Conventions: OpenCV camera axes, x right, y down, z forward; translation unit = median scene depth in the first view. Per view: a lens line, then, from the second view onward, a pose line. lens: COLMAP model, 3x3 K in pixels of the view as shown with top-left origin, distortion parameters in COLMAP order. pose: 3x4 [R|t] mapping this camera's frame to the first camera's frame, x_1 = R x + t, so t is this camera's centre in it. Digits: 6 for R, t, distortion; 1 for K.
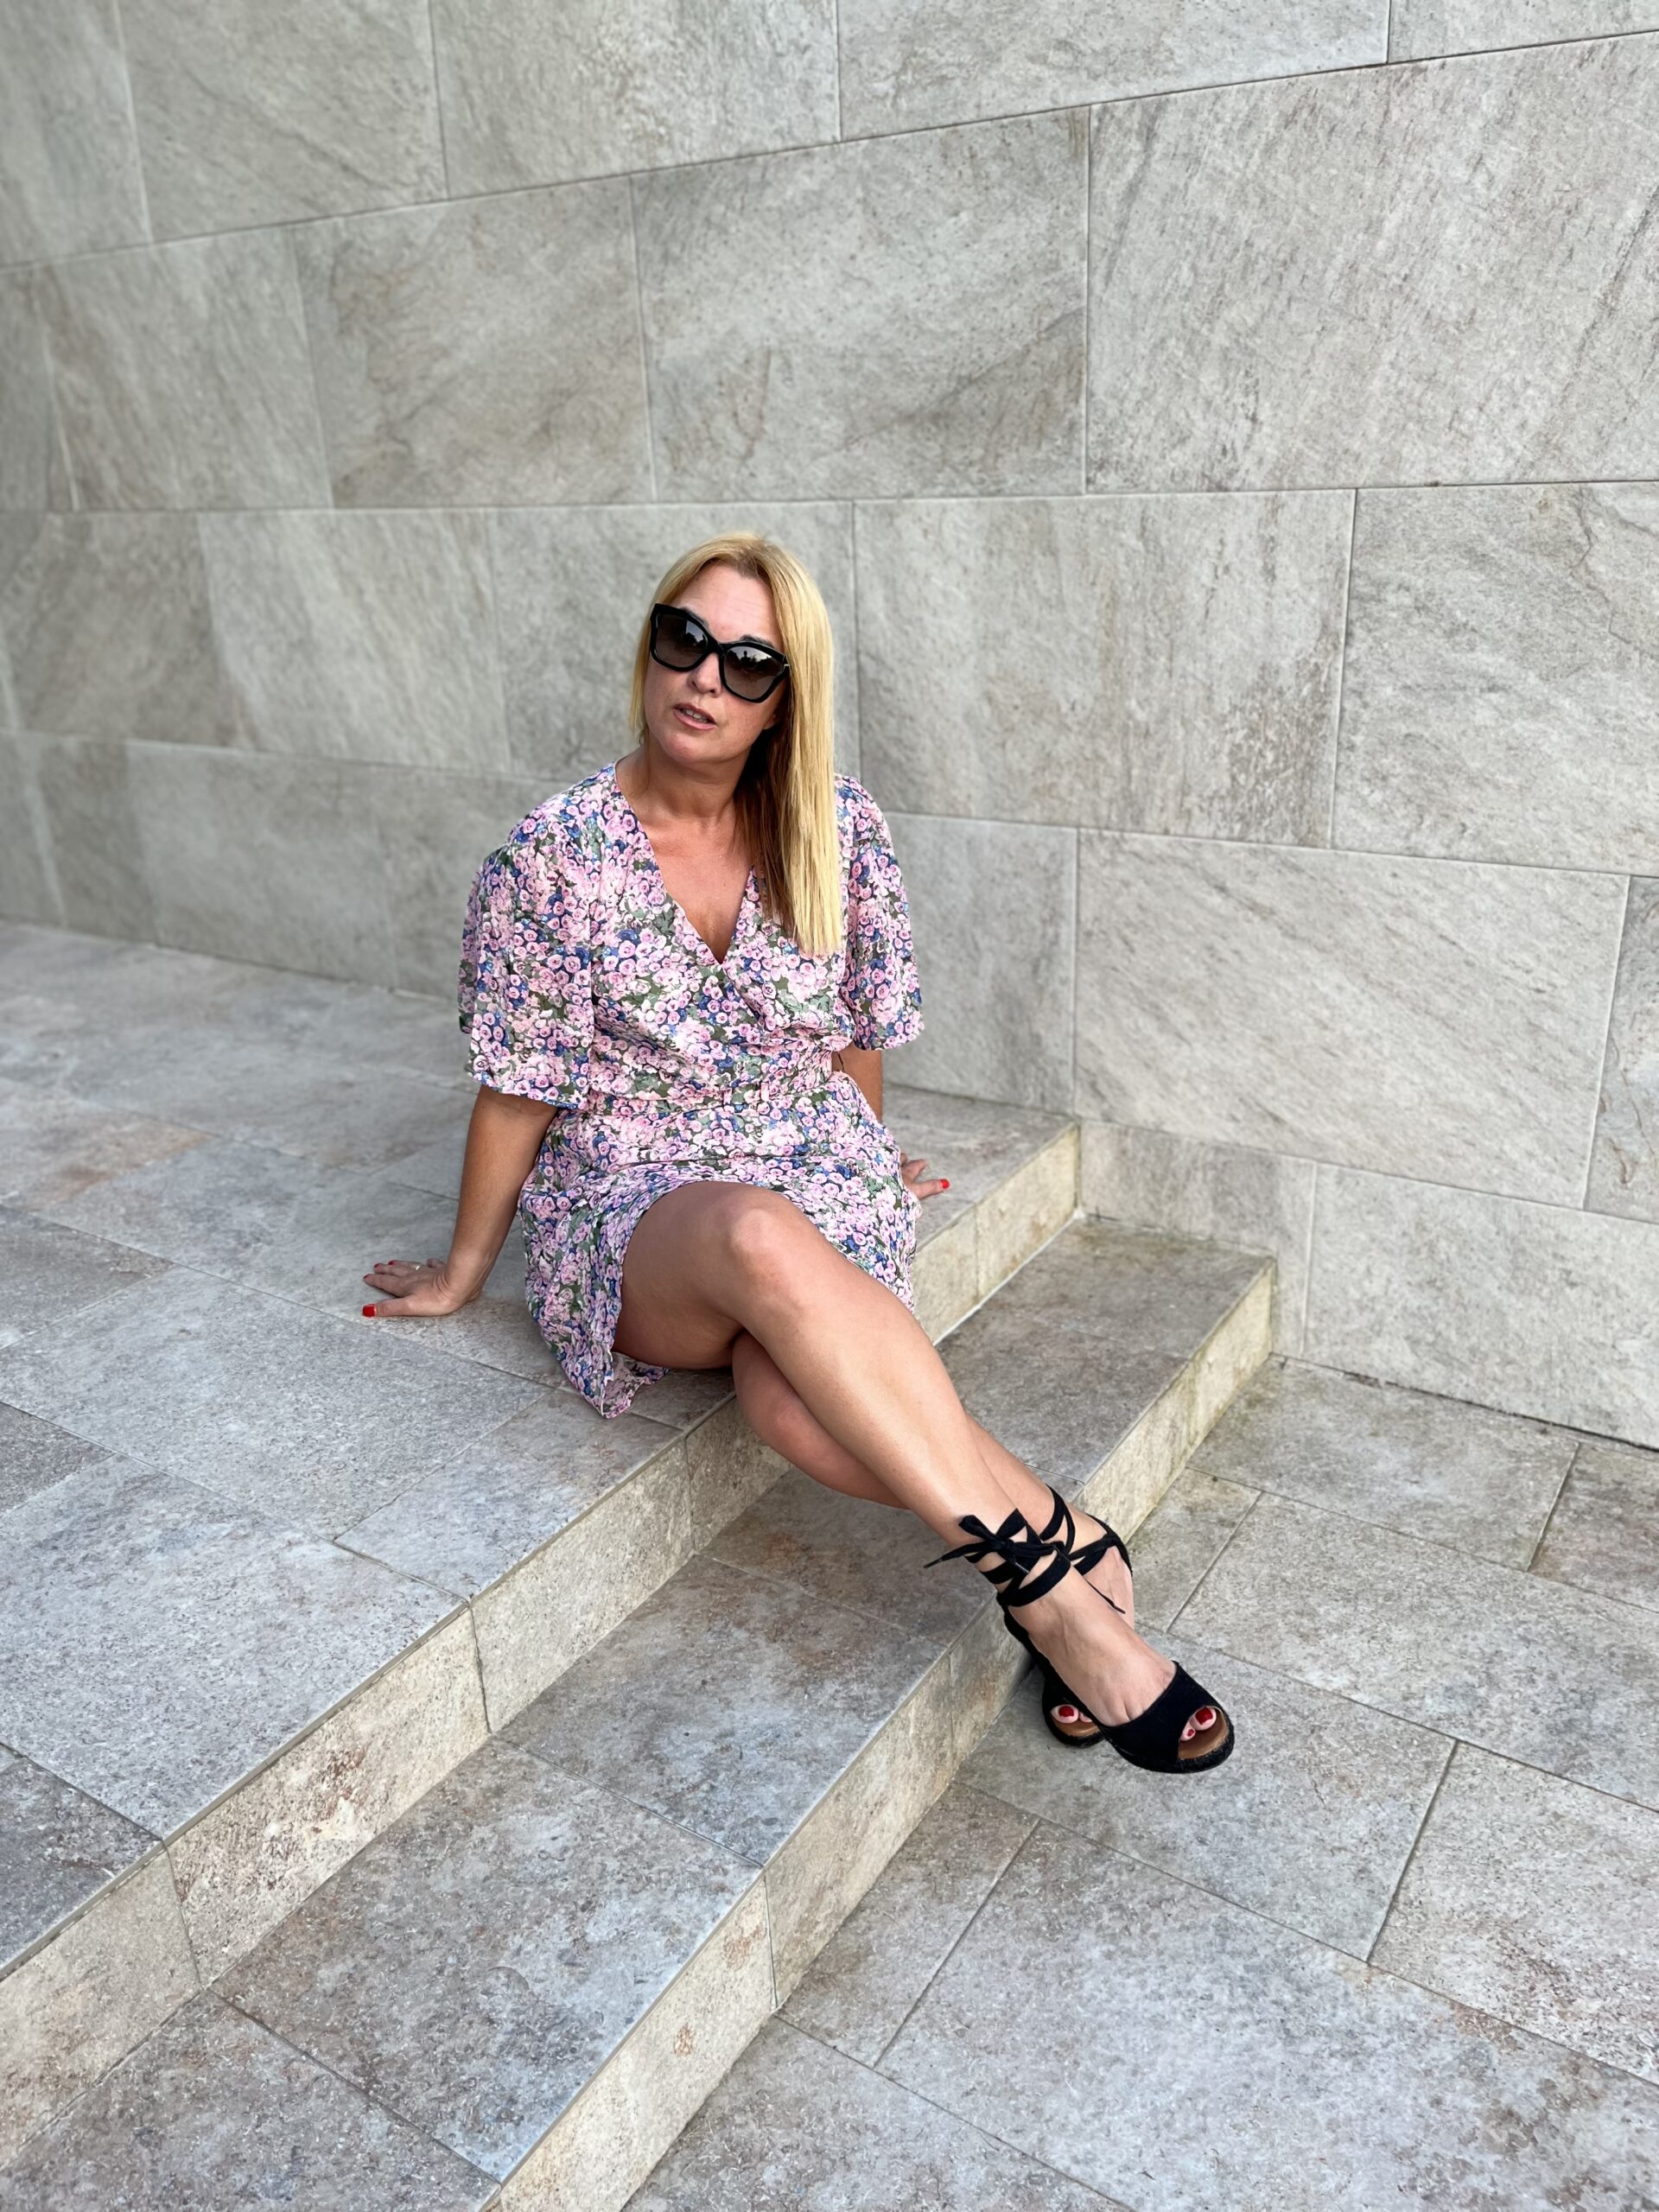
lens RADIAL K [[1696.6, 0, 818.4], [0, 1696.6, 1119.5], [0, 0, 1]] dist [0.045208, -0.047572]
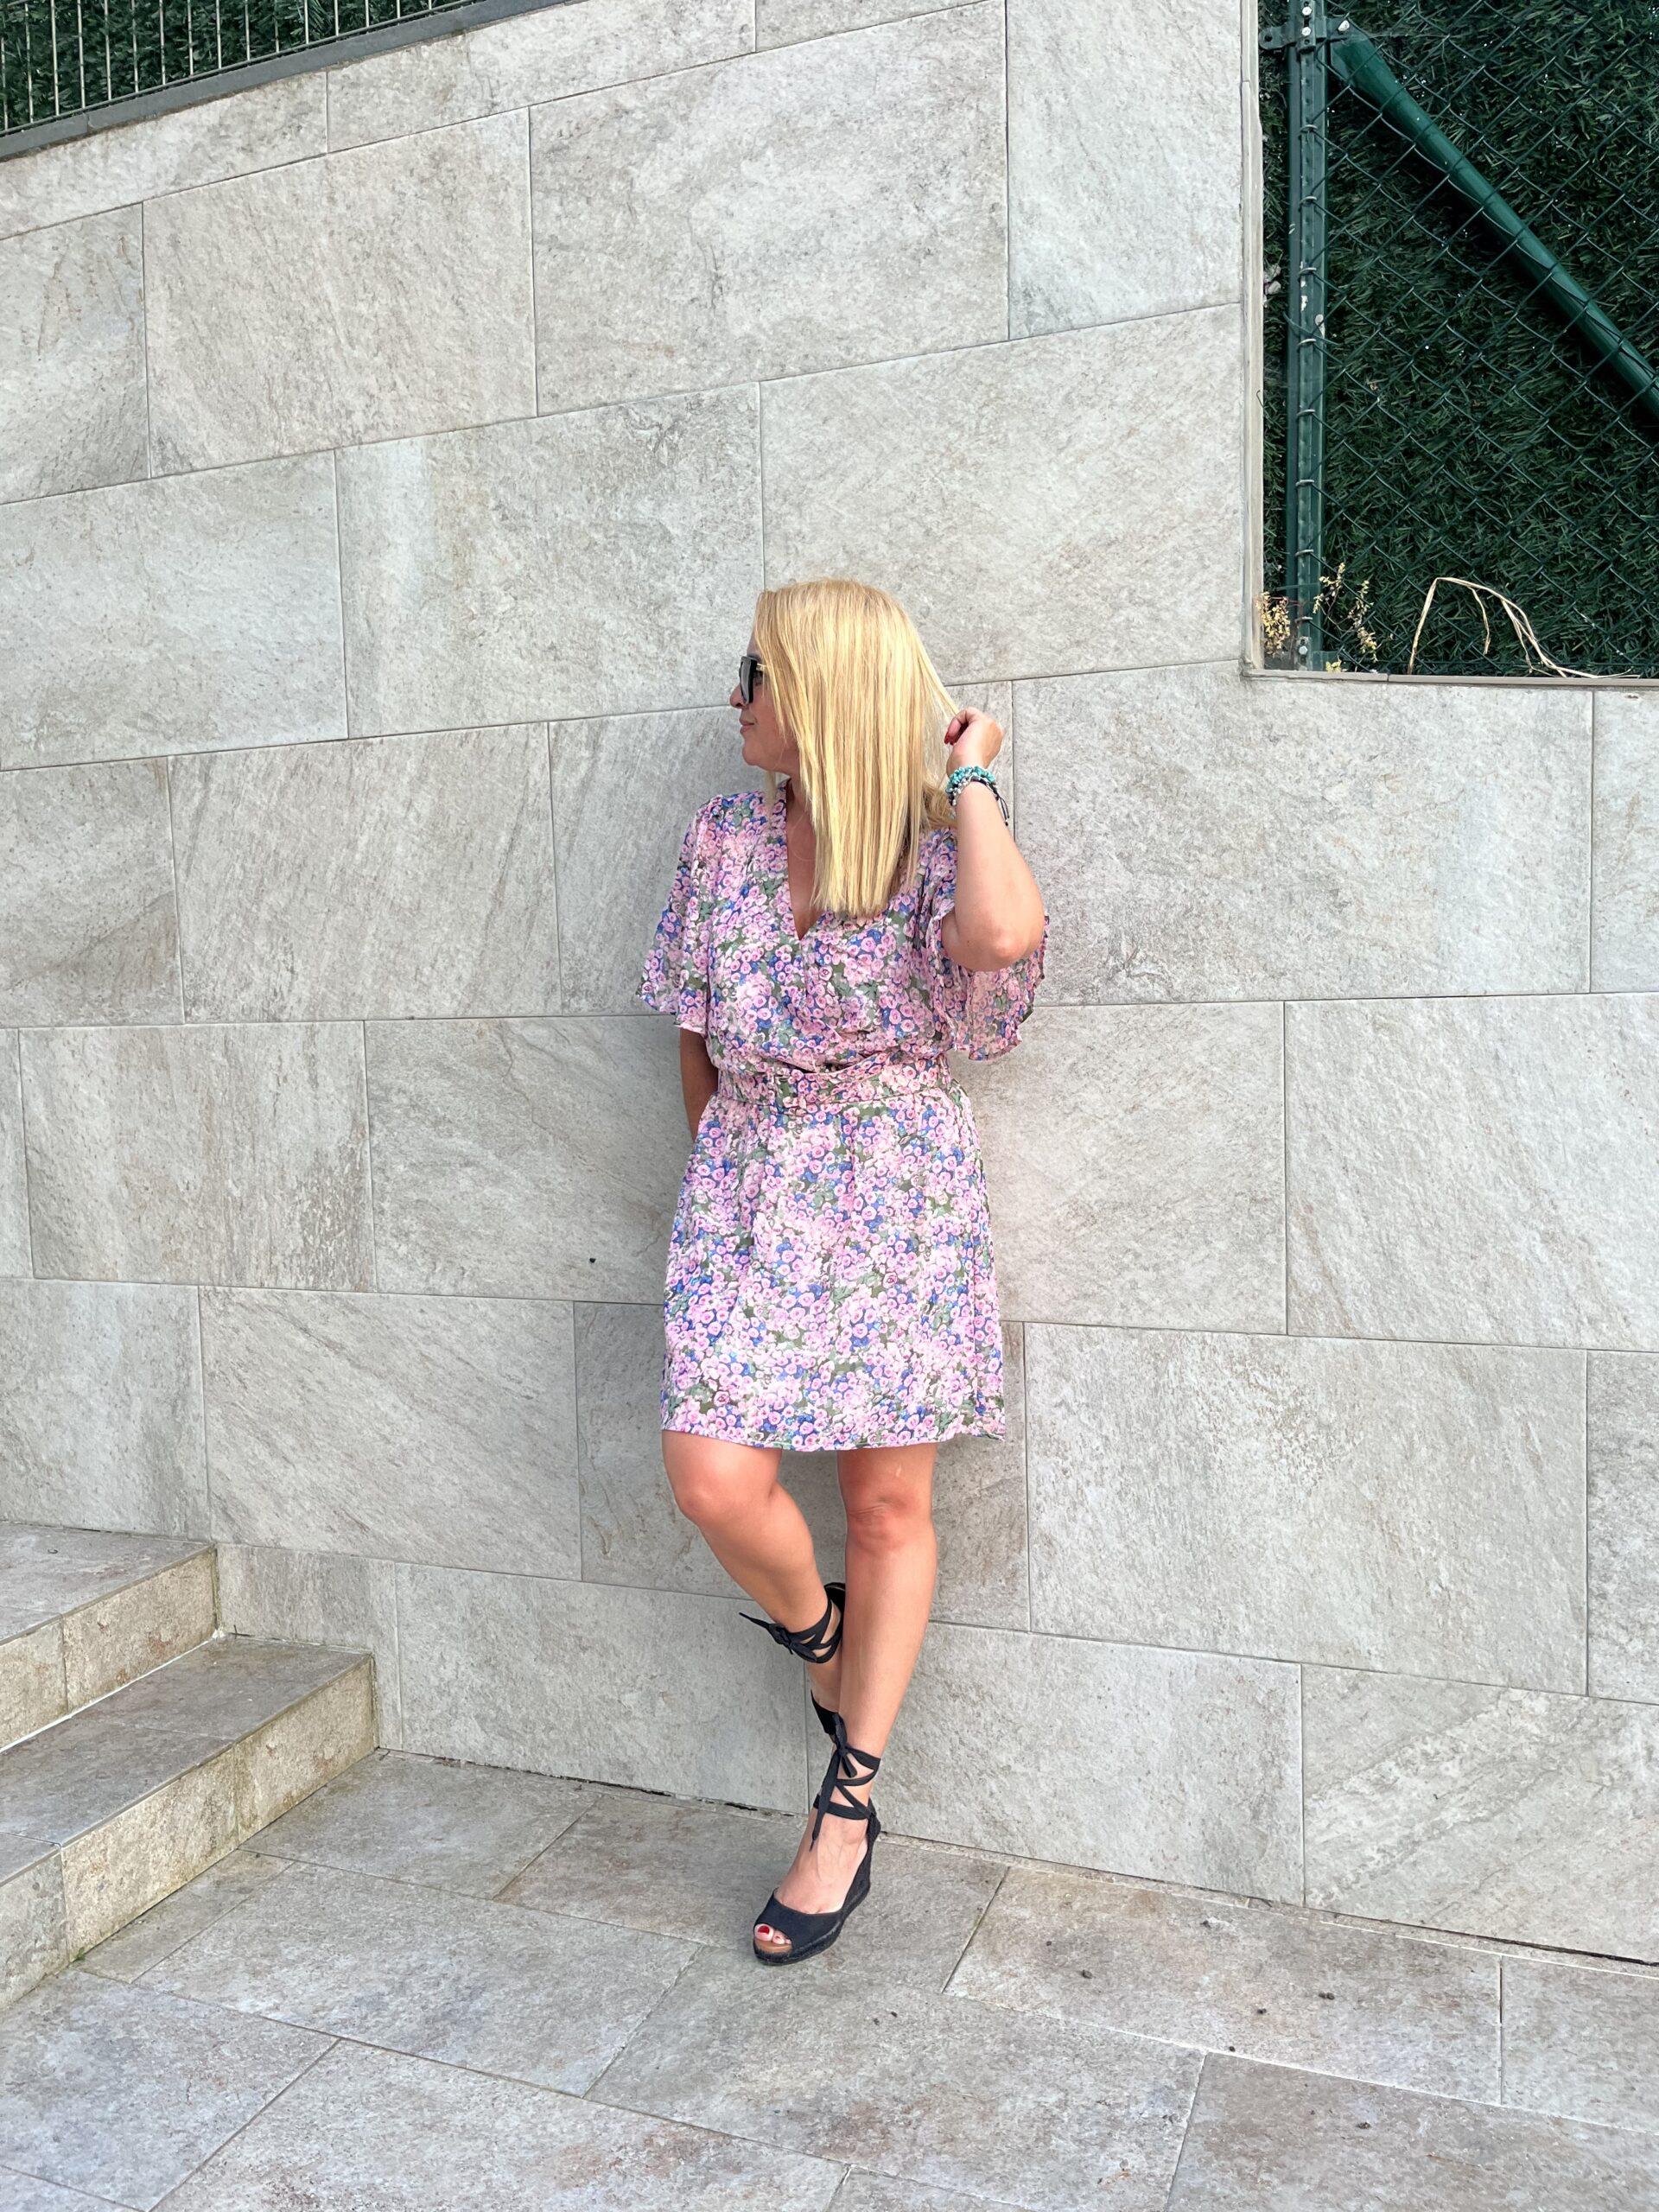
lens RADIAL K [[1696.6, 0, 834.2], [0, 1696.6, 1118.1], [0, 0, 1]] dist [0.045208, -0.047572]
pose [[0.977828, 0.000963, 0.209406, 0.364960], [0.064531, 0.949939, -0.305698, 0.120448], [-0.199217, 0.312434, 0.928815, -0.255595]]
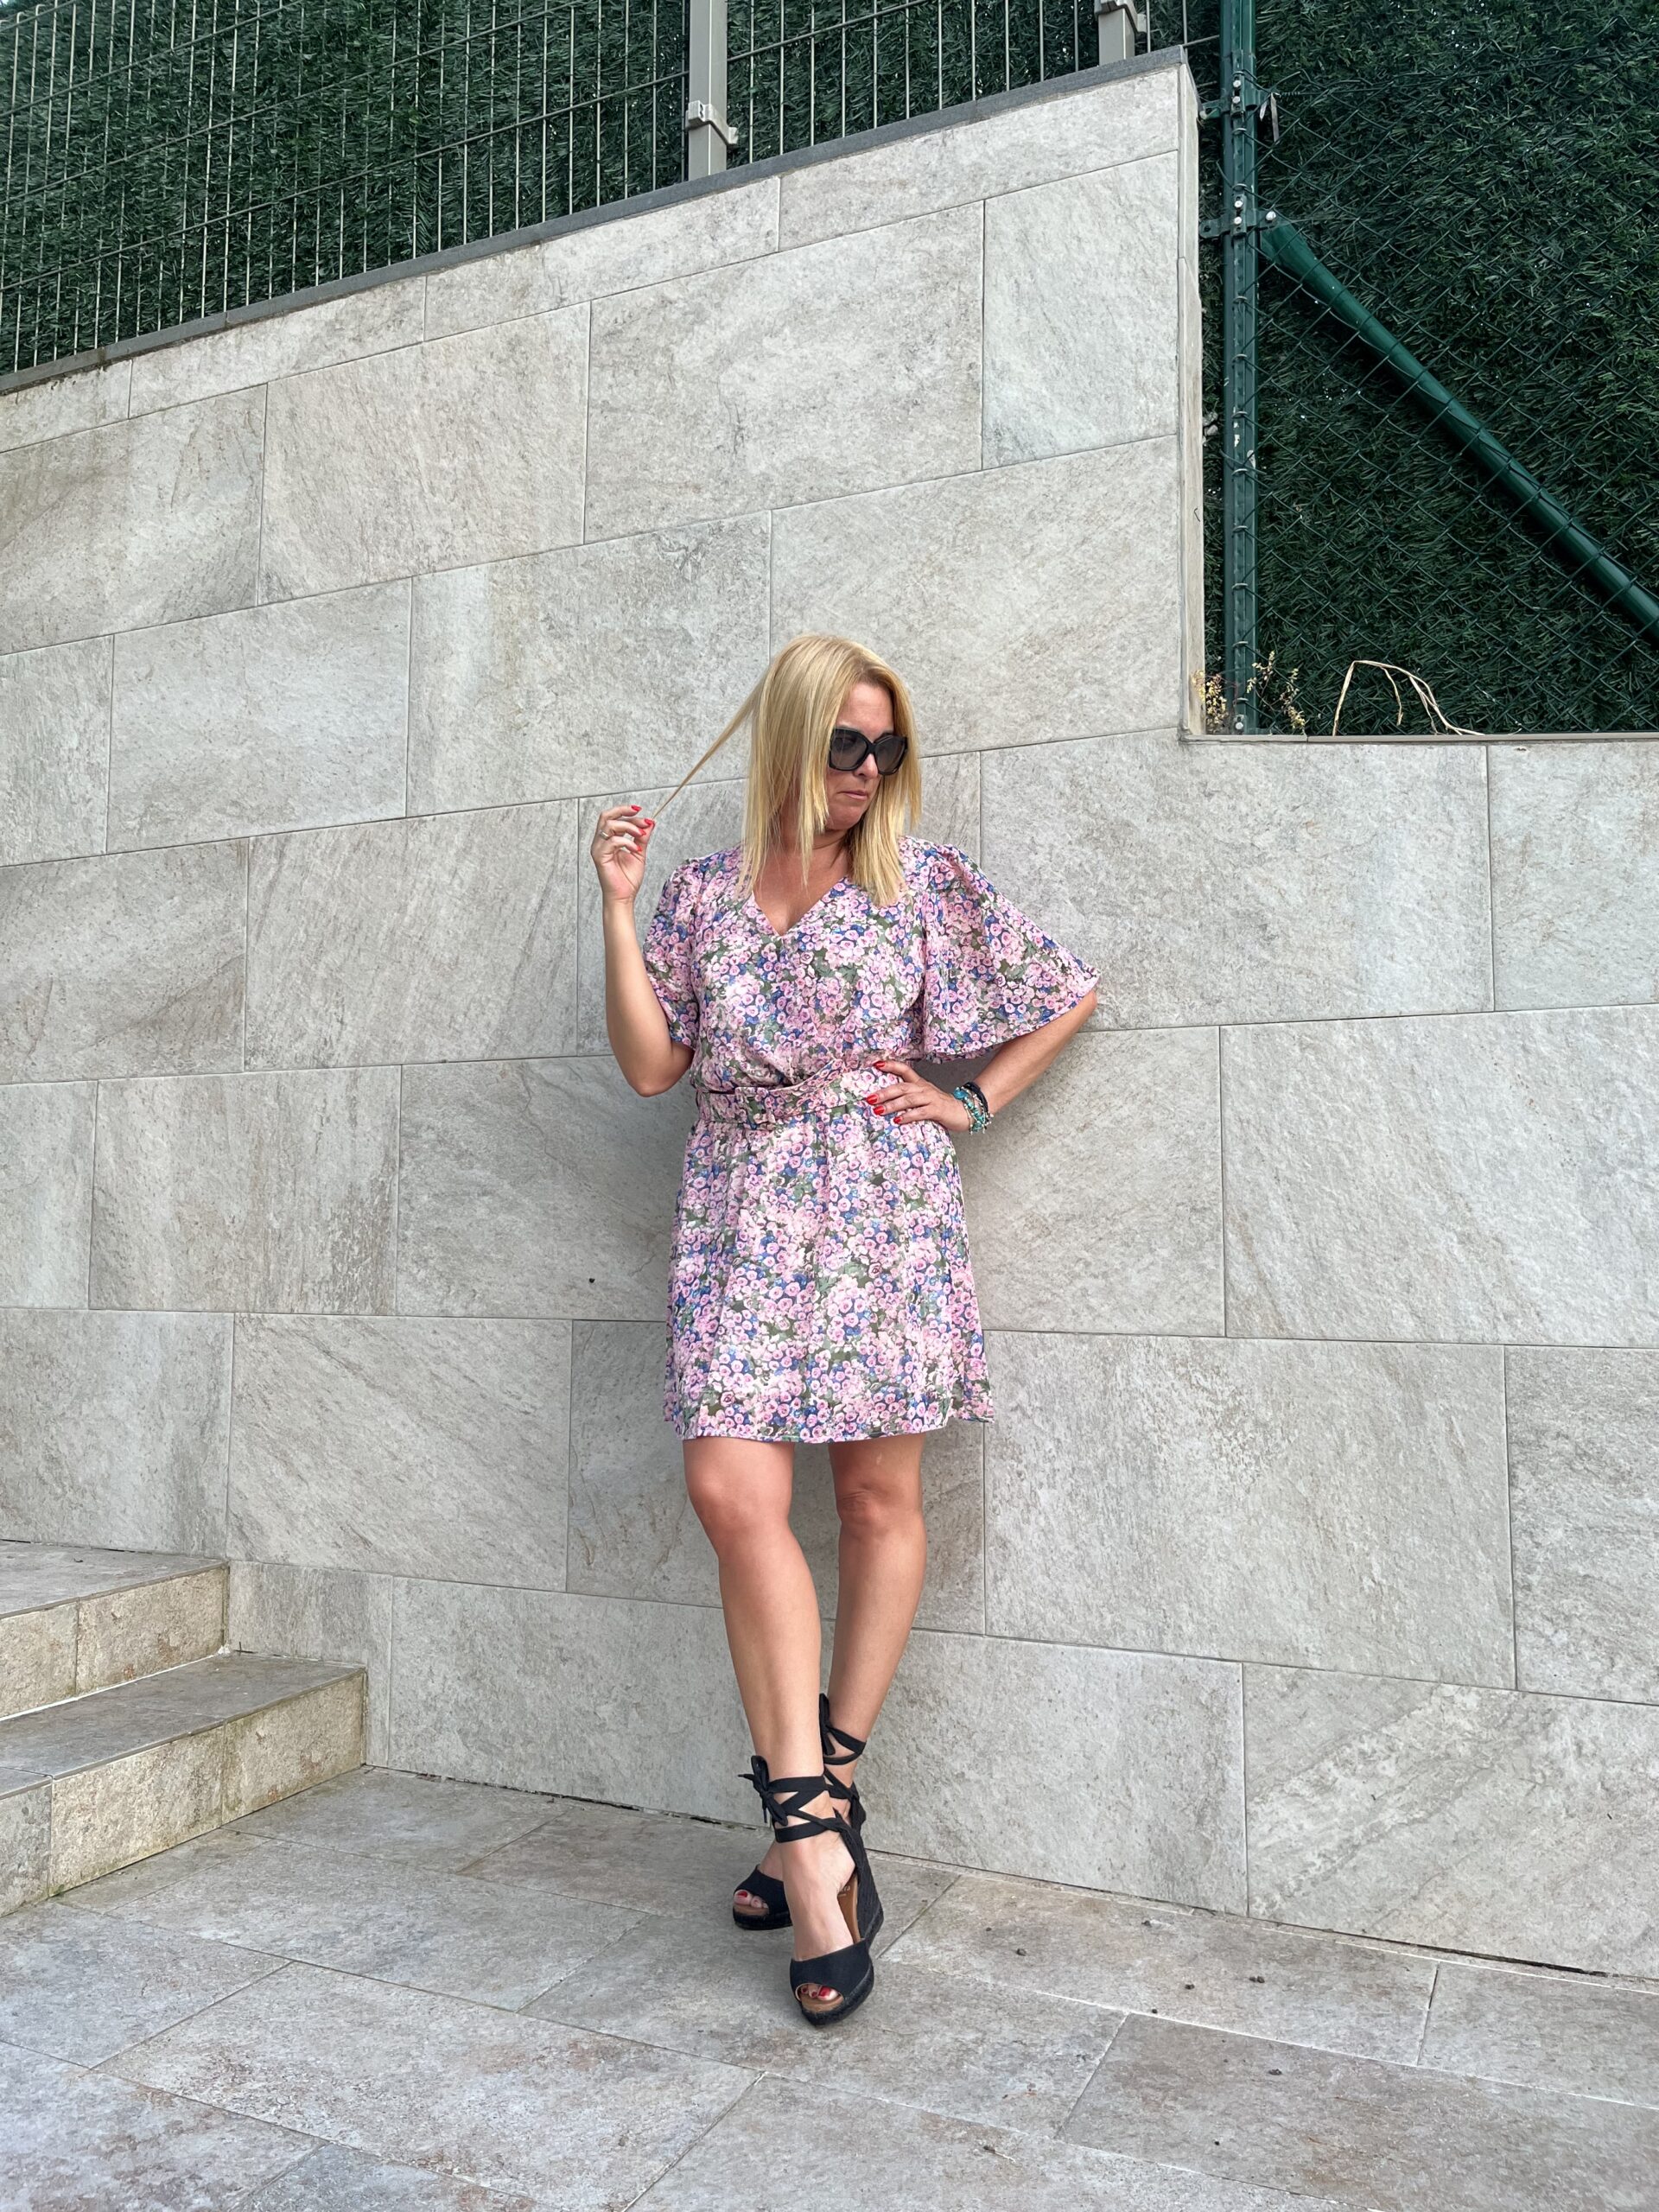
lens RADIAL K [[1696.6, 0, 813.7], [0, 1696.6, 1102.1], [0, 0, 1]] dist [0.045208, -0.047572]
pose [[0.986993, 0.060039, 0.149130, 0.413822], [0.014727, 0.889974, -0.455773, 0.304213], [-0.160086, 0.452041, 0.877514, -0.297865]]
